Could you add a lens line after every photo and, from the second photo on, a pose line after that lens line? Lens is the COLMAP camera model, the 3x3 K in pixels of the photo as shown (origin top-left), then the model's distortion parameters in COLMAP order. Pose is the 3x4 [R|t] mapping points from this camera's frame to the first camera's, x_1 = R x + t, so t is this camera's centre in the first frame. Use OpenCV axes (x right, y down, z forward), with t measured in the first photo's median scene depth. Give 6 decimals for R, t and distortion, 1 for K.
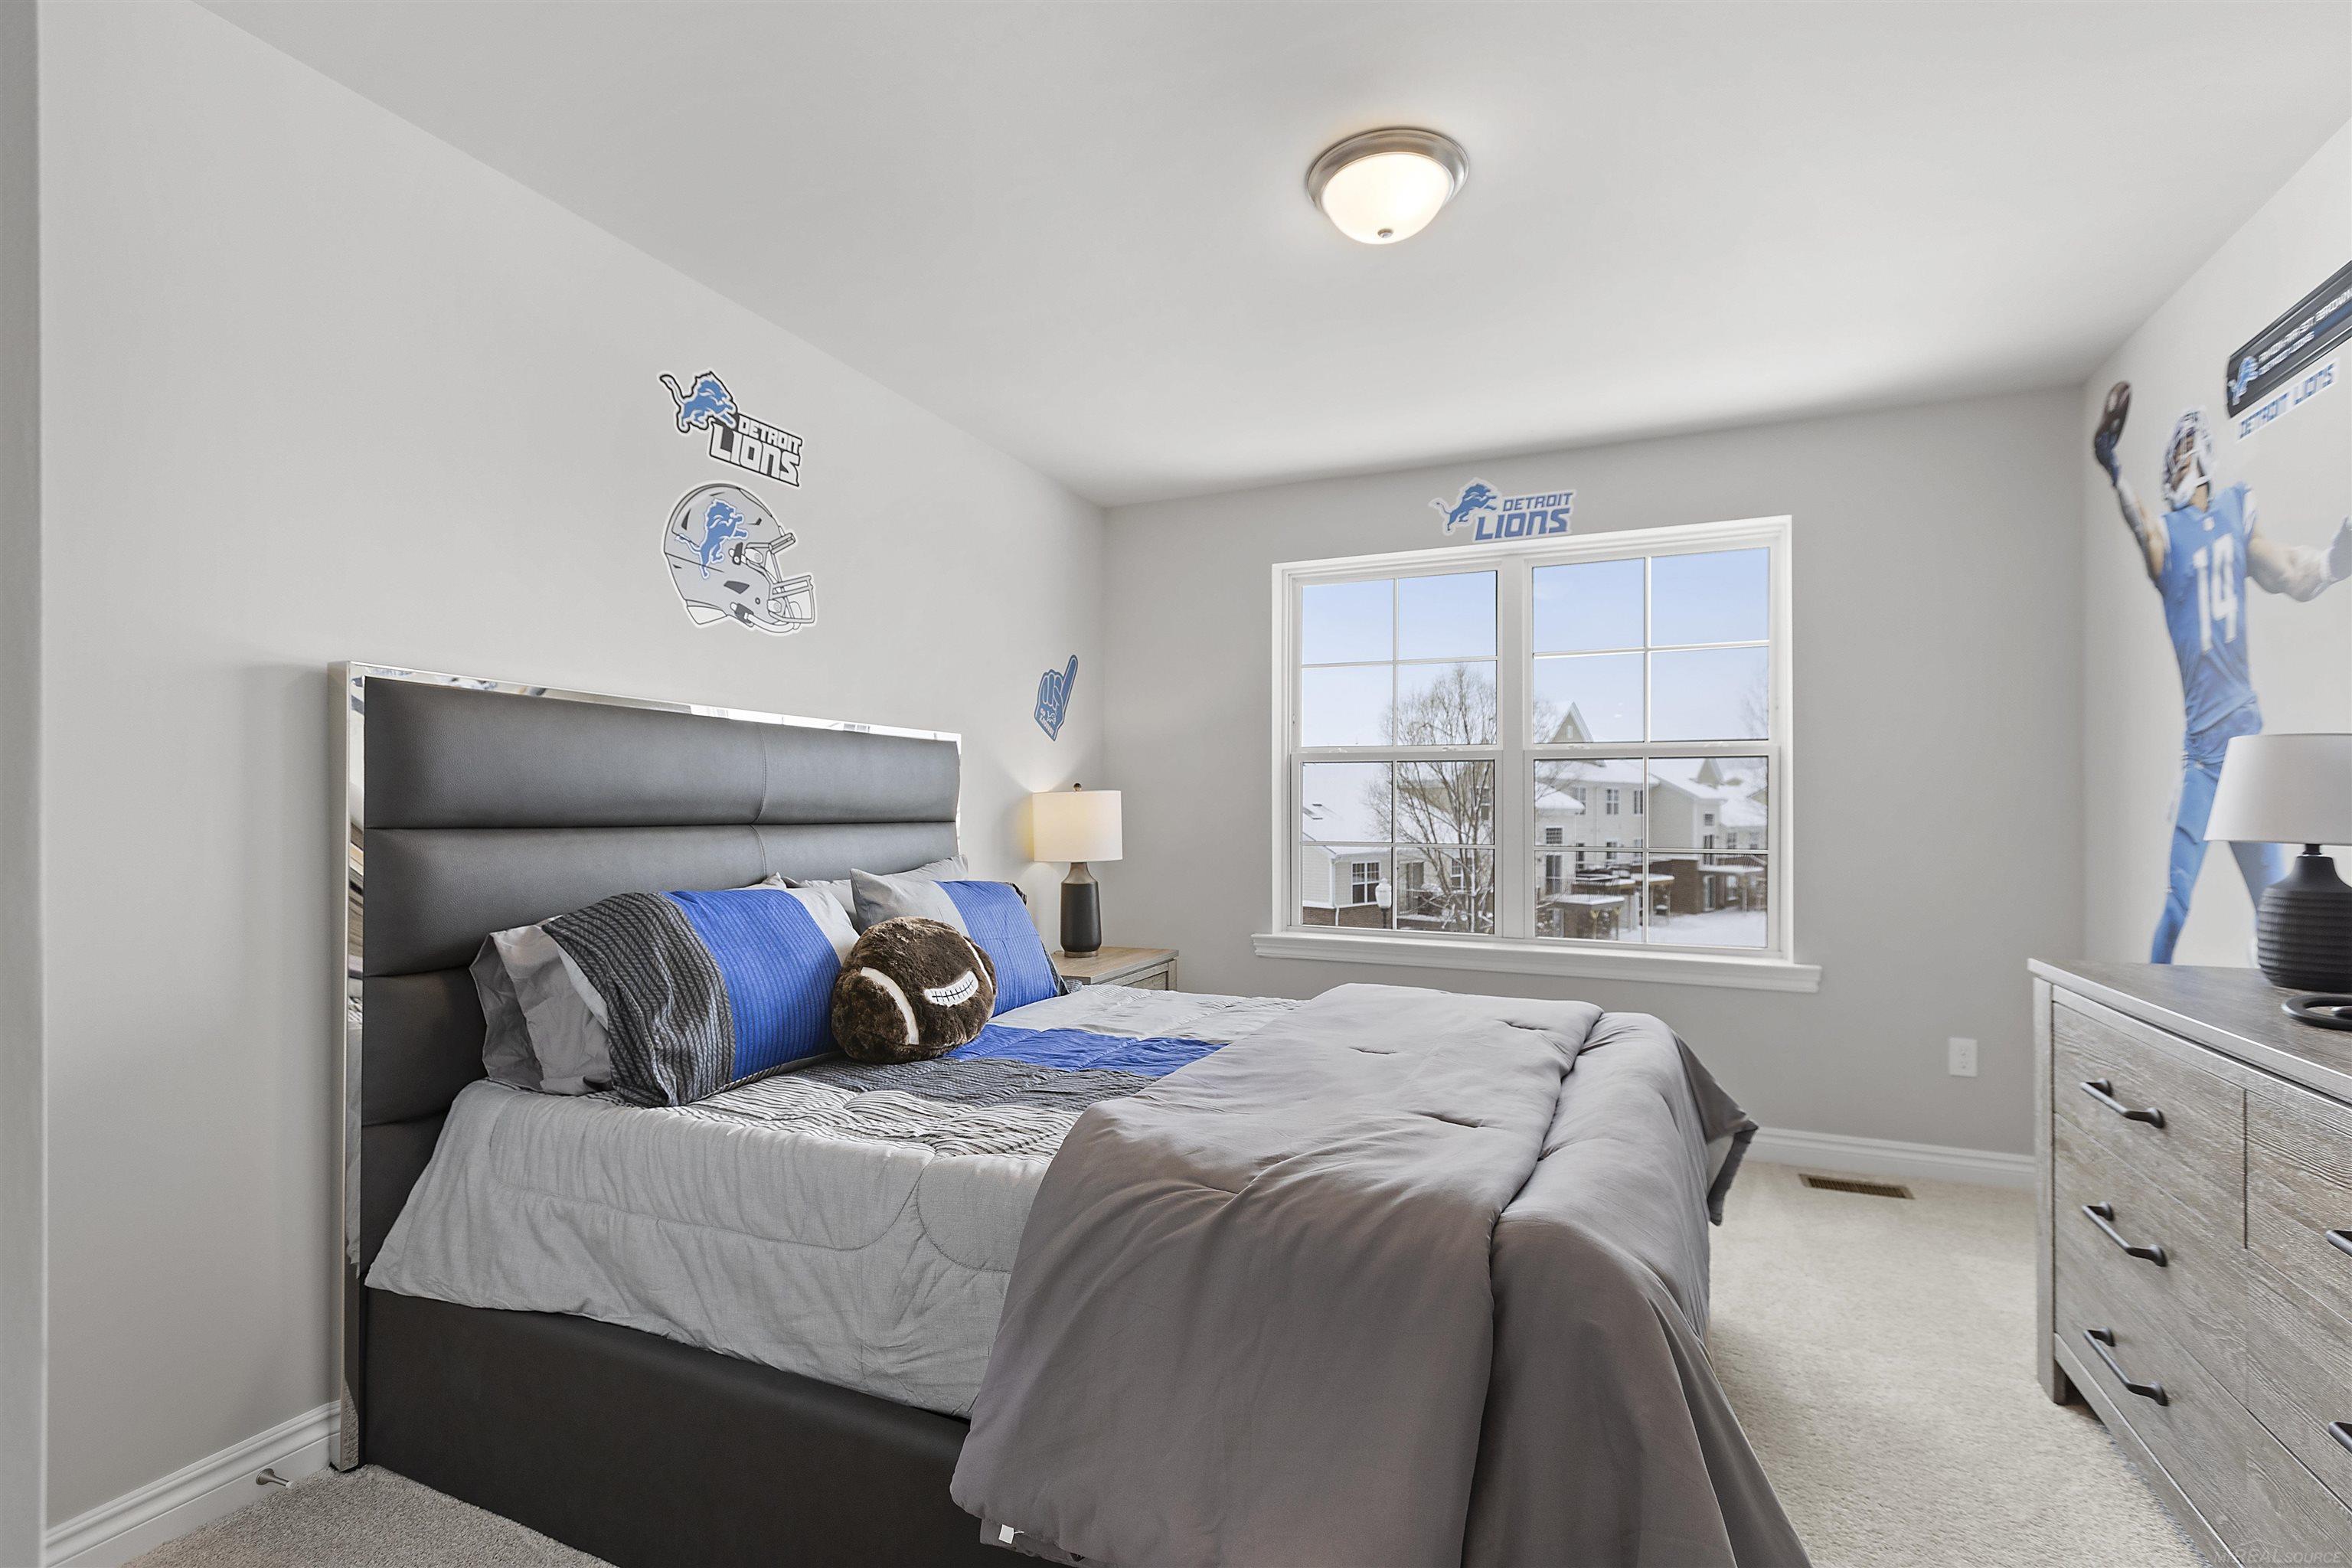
lens RADIAL K [[1076.1, 0, 1161.6], [0, 1076.1, 804.5], [0, 0, 1]] dist [-0.000715, -0.000297]
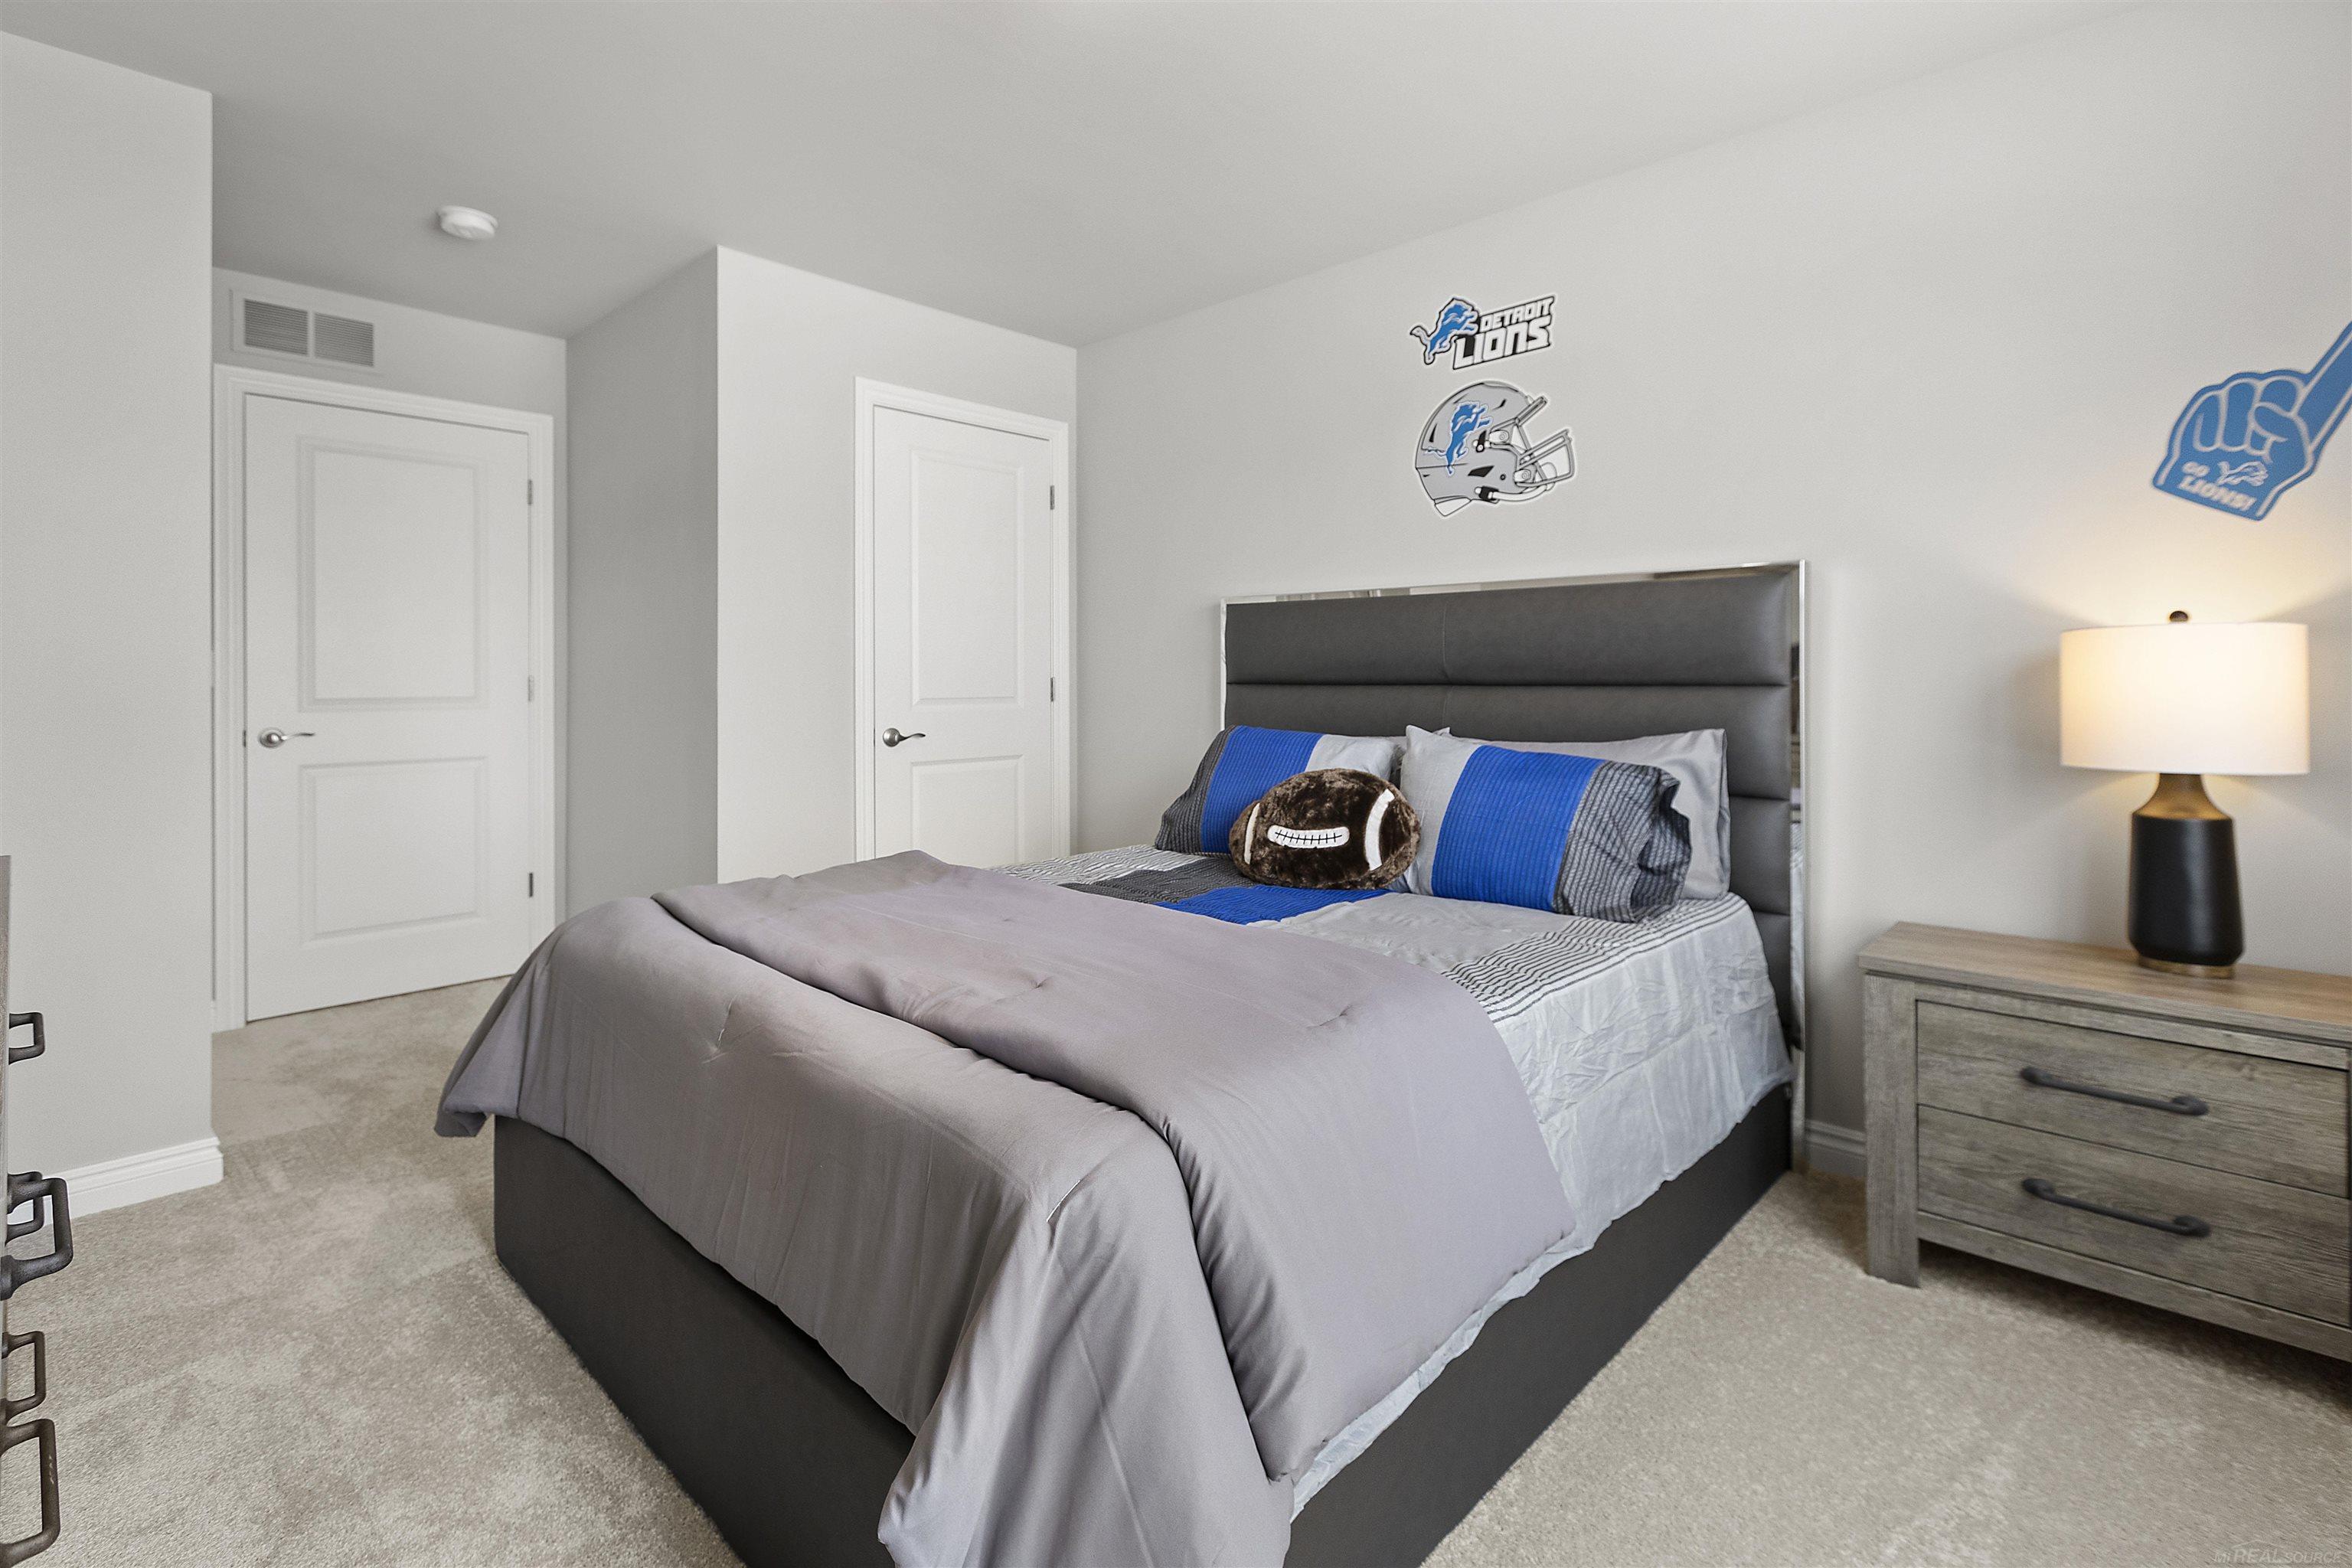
lens RADIAL K [[1076.1, 0, 1166.3], [0, 1076.1, 682.0], [0, 0, 1]] dist [-0.000715, -0.000297]
pose [[-0.341727, -0.005310, -0.939784, 0.738485], [0.000060, 0.999984, -0.005671, 0.020765], [0.939799, -0.001995, -0.341722, 1.039132]]
